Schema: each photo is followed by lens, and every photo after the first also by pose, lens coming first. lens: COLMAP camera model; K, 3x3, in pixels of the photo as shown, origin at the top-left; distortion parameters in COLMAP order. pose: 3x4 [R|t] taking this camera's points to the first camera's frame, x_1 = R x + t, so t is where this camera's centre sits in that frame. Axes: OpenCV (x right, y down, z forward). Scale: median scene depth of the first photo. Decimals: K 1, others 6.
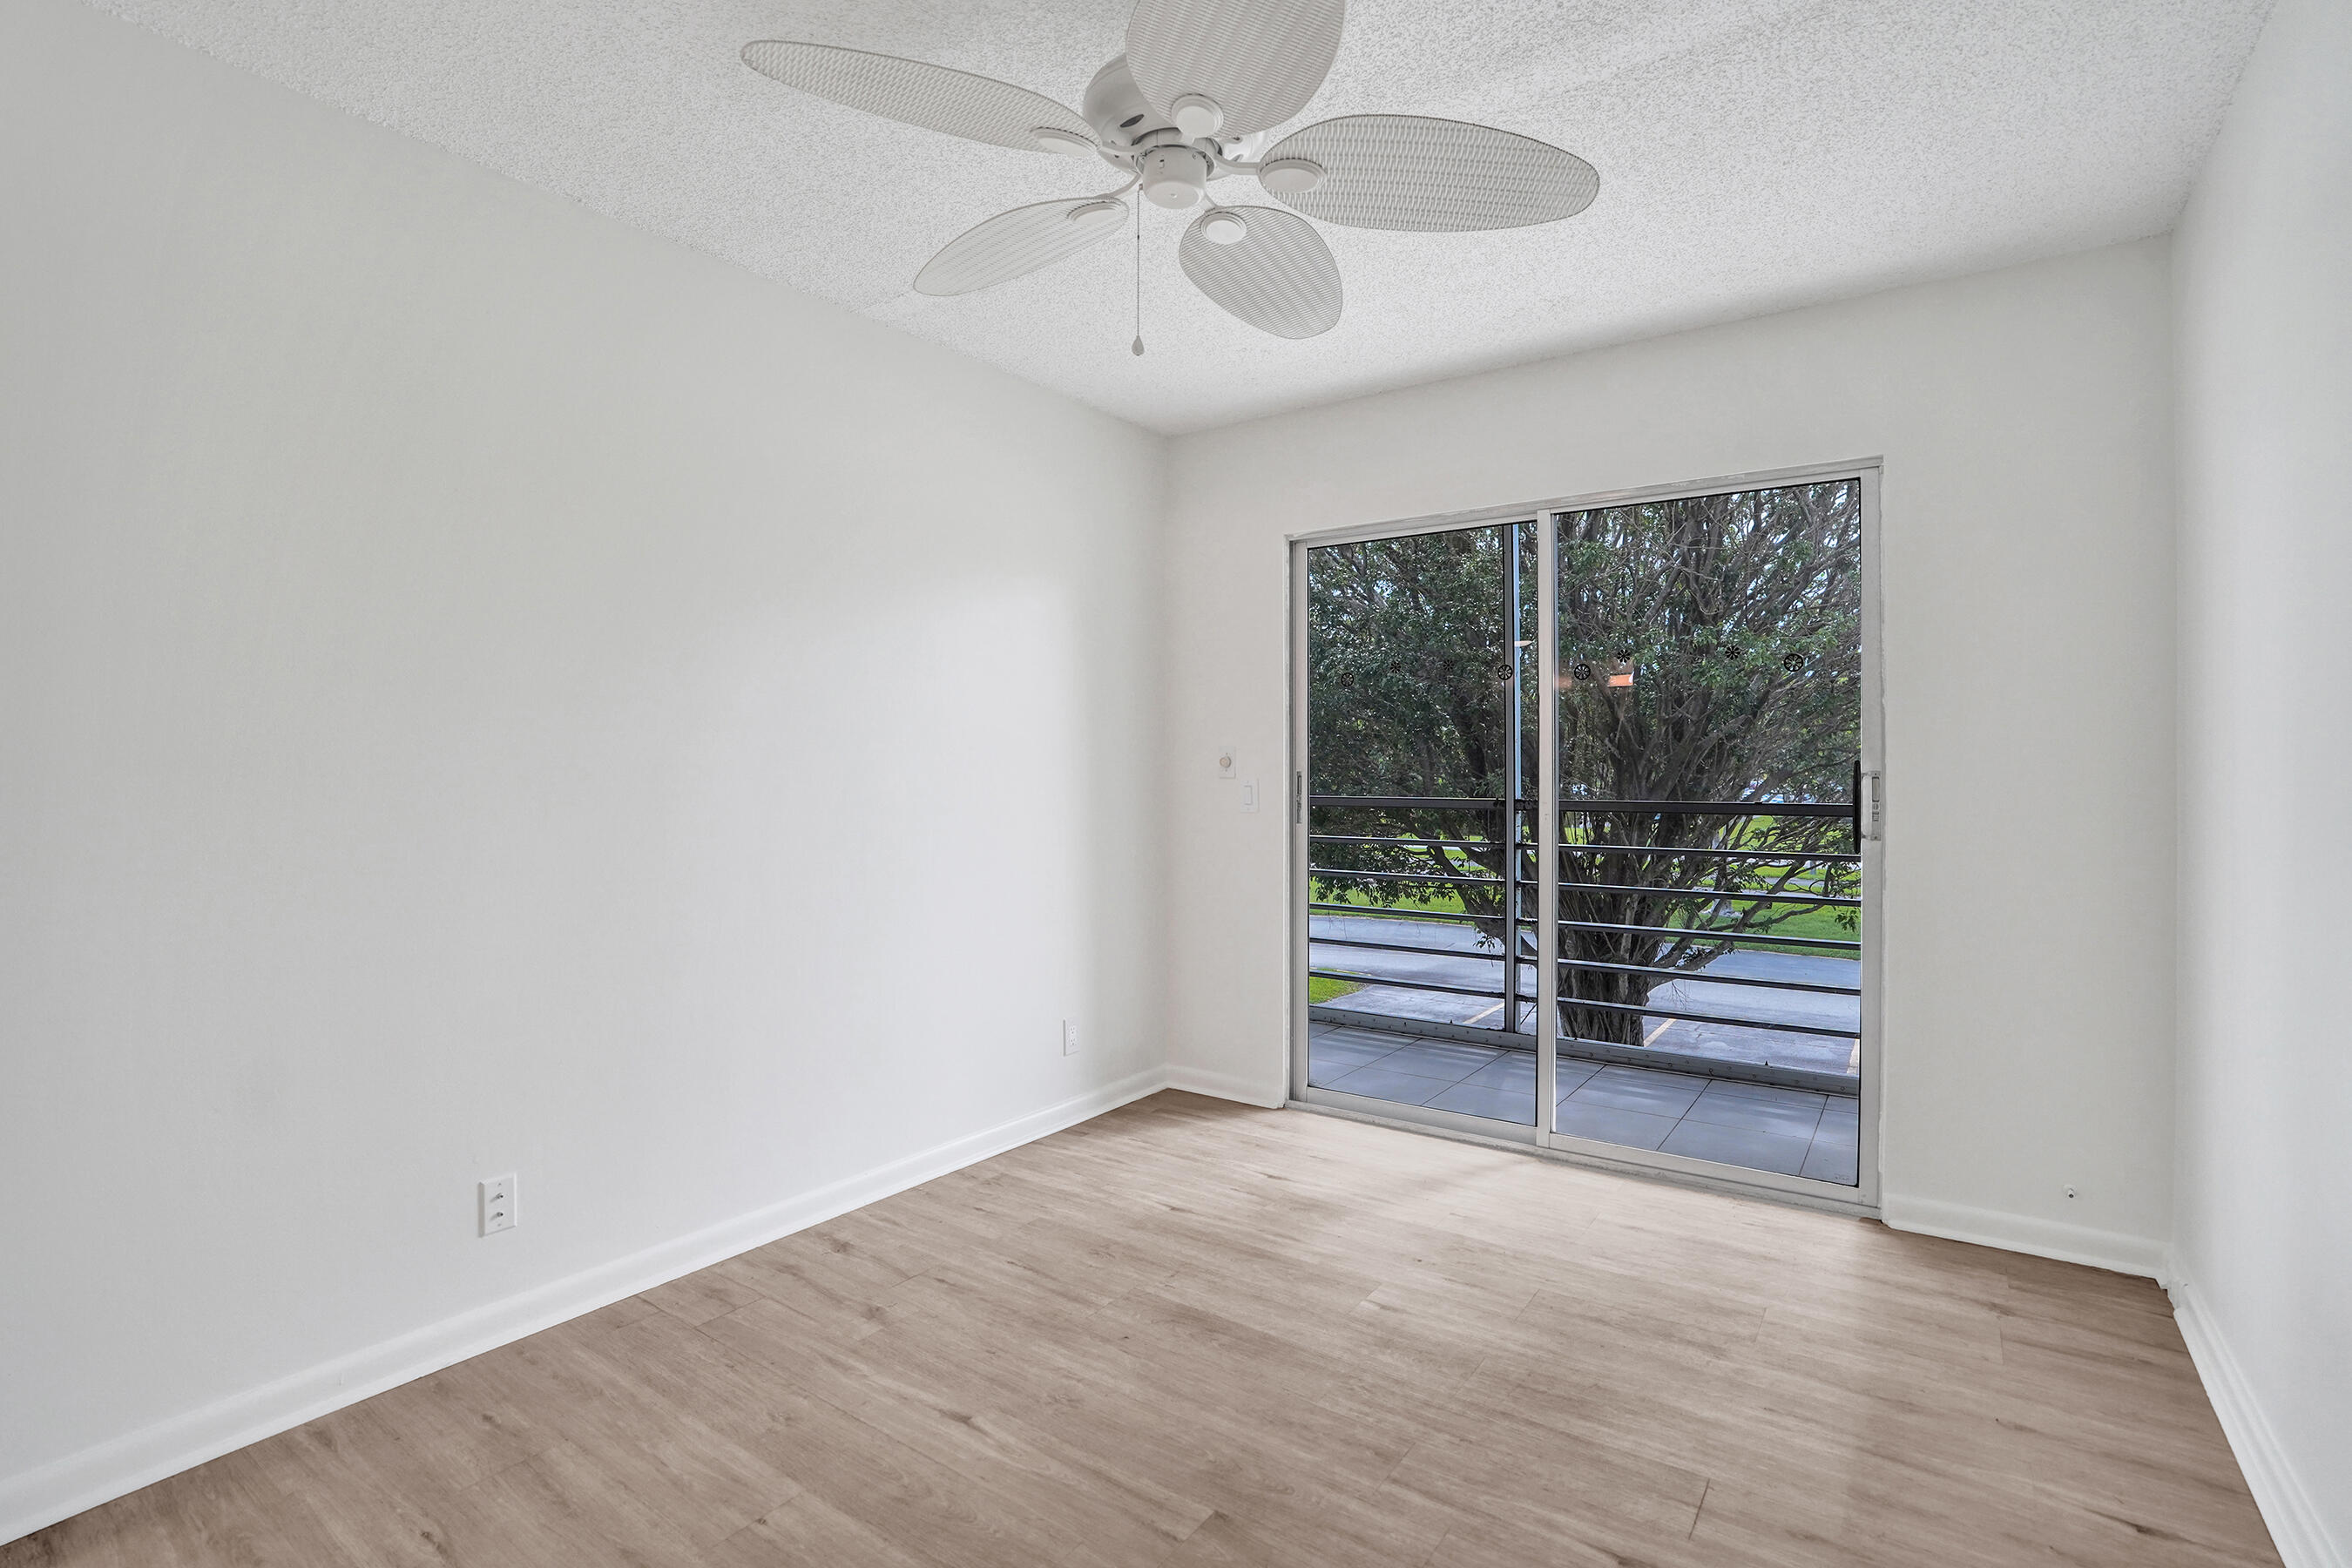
lens RADIAL K [[1110.2, 0, 1169.9], [0, 1110.2, 769.4], [0, 0, 1]] dist [-0.055763, 0.020588]
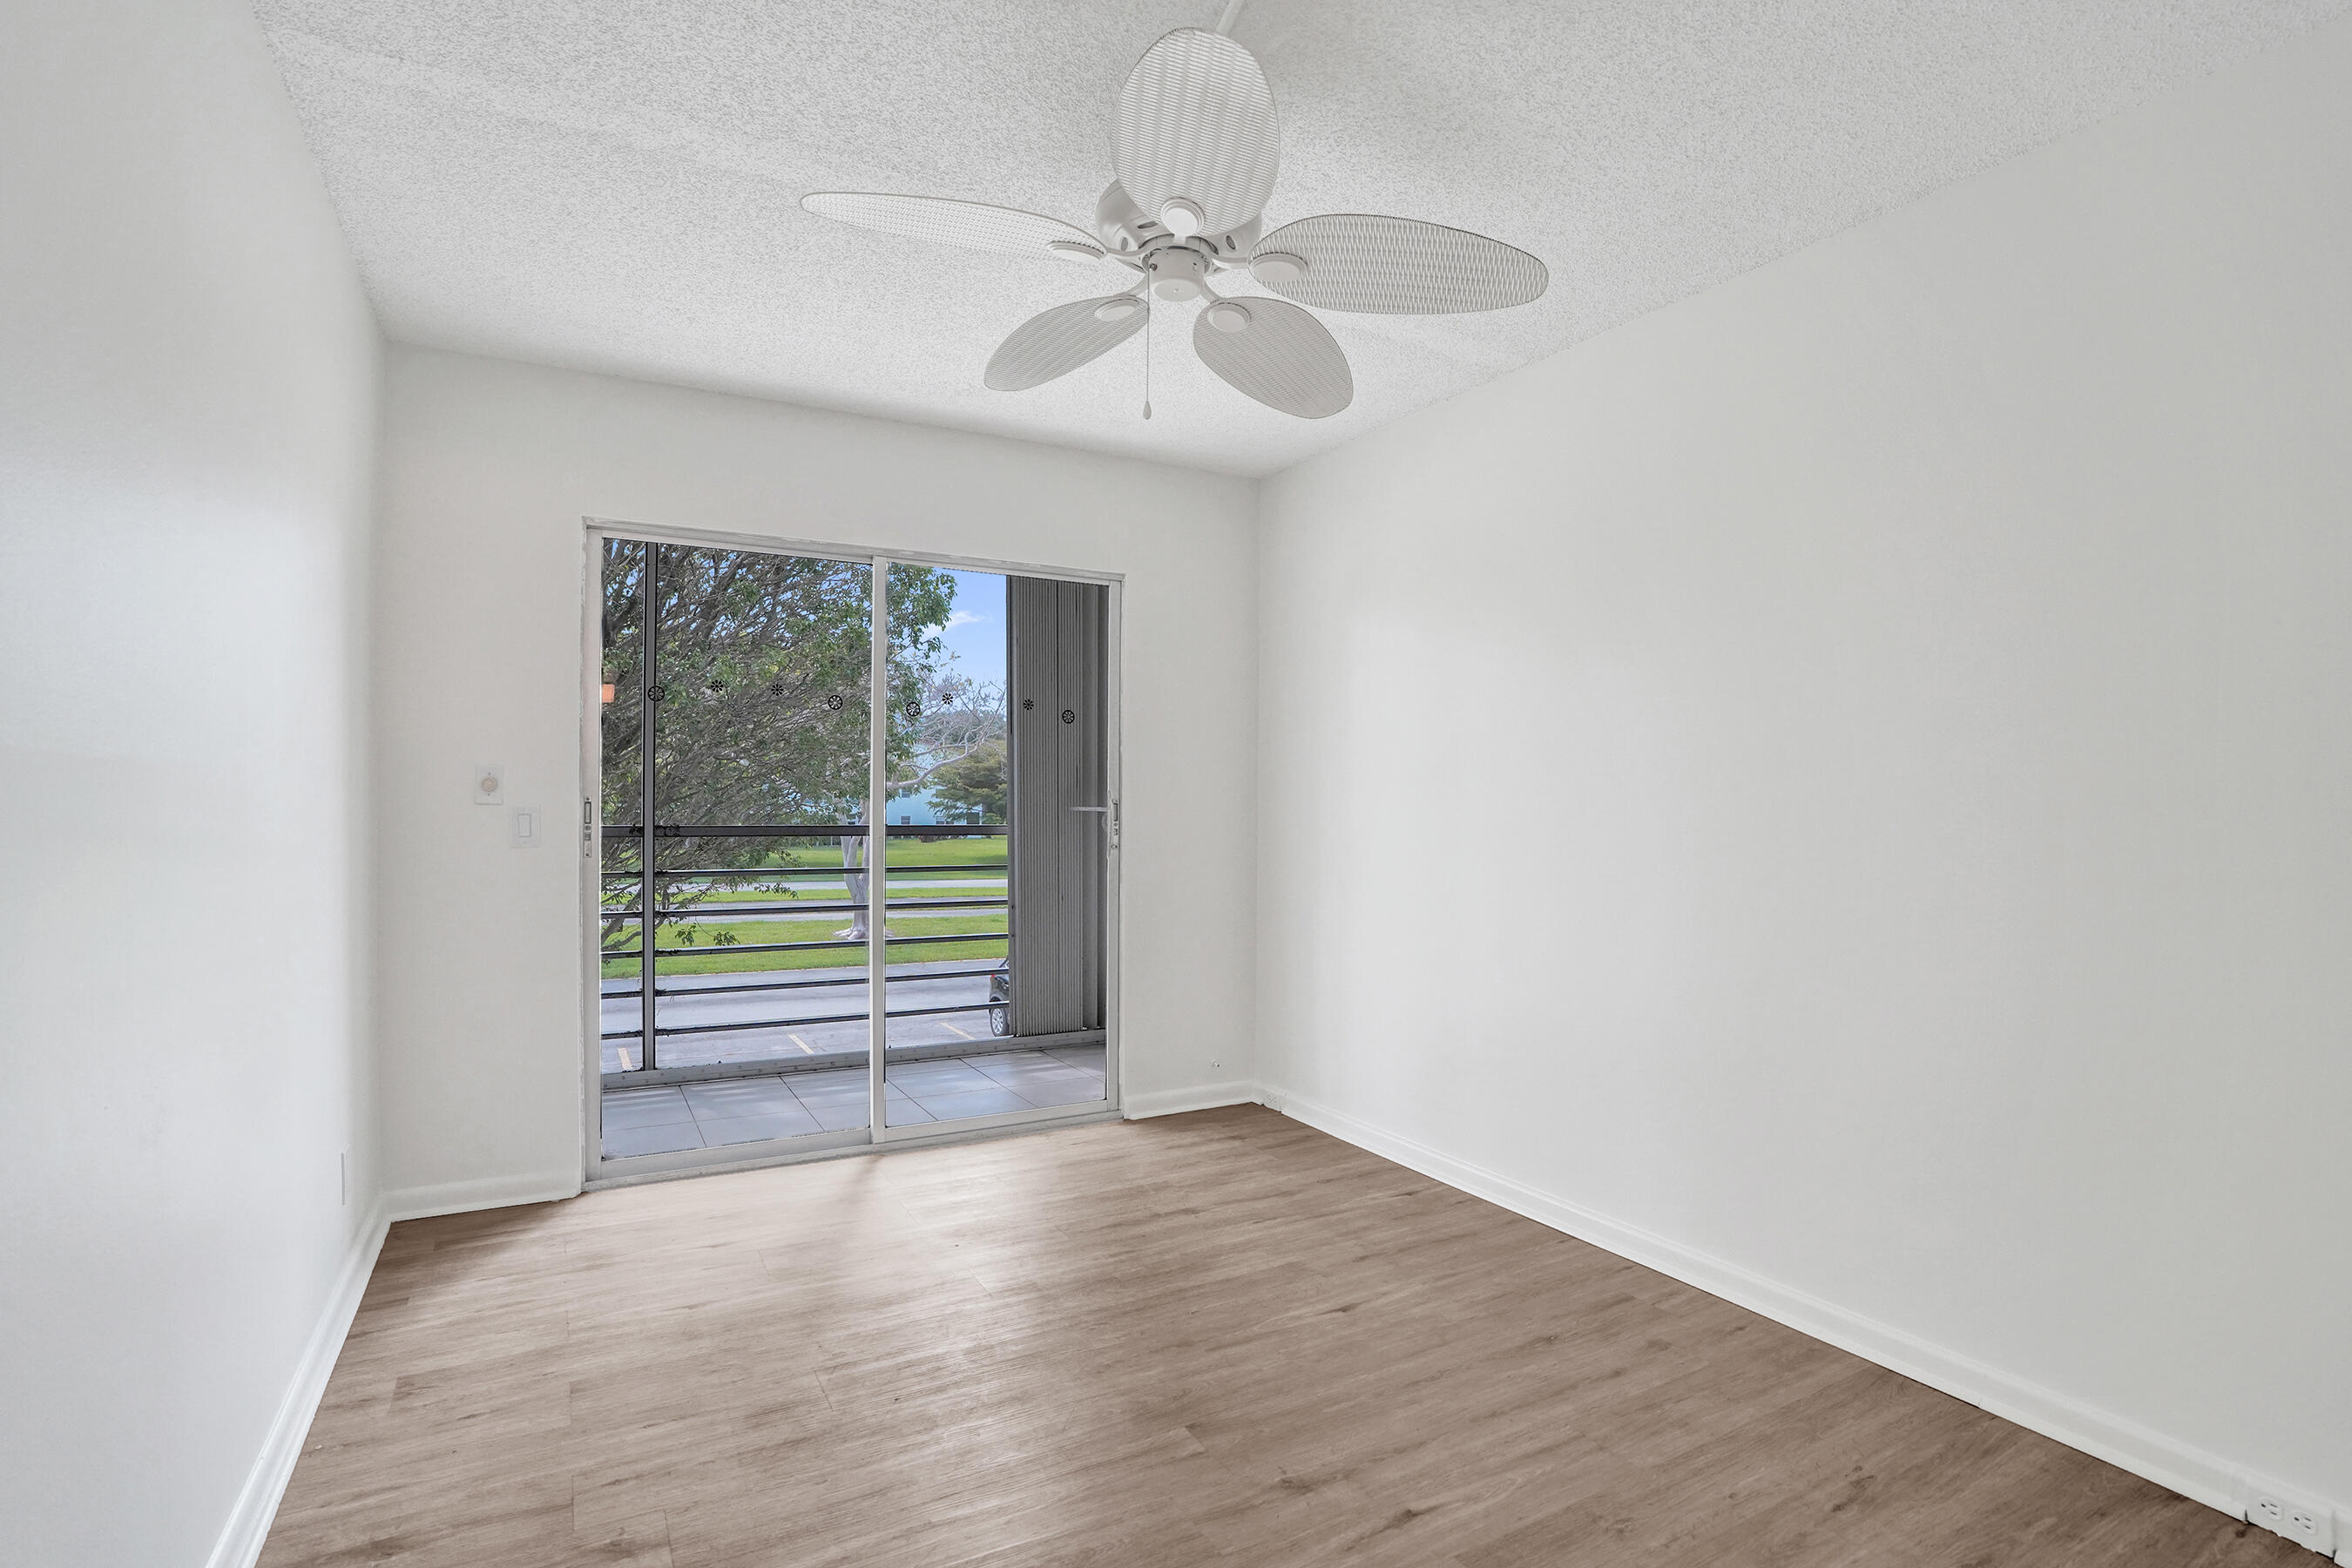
lens RADIAL K [[1110.2, 0, 1225.8], [0, 1110.2, 814.4], [0, 0, 1]] dist [-0.055763, 0.020588]
pose [[0.409492, -0.004996, 0.912300, -0.551408], [-0.012390, 0.999862, 0.011037, 0.001571], [-0.912229, -0.015823, 0.409374, 0.260887]]
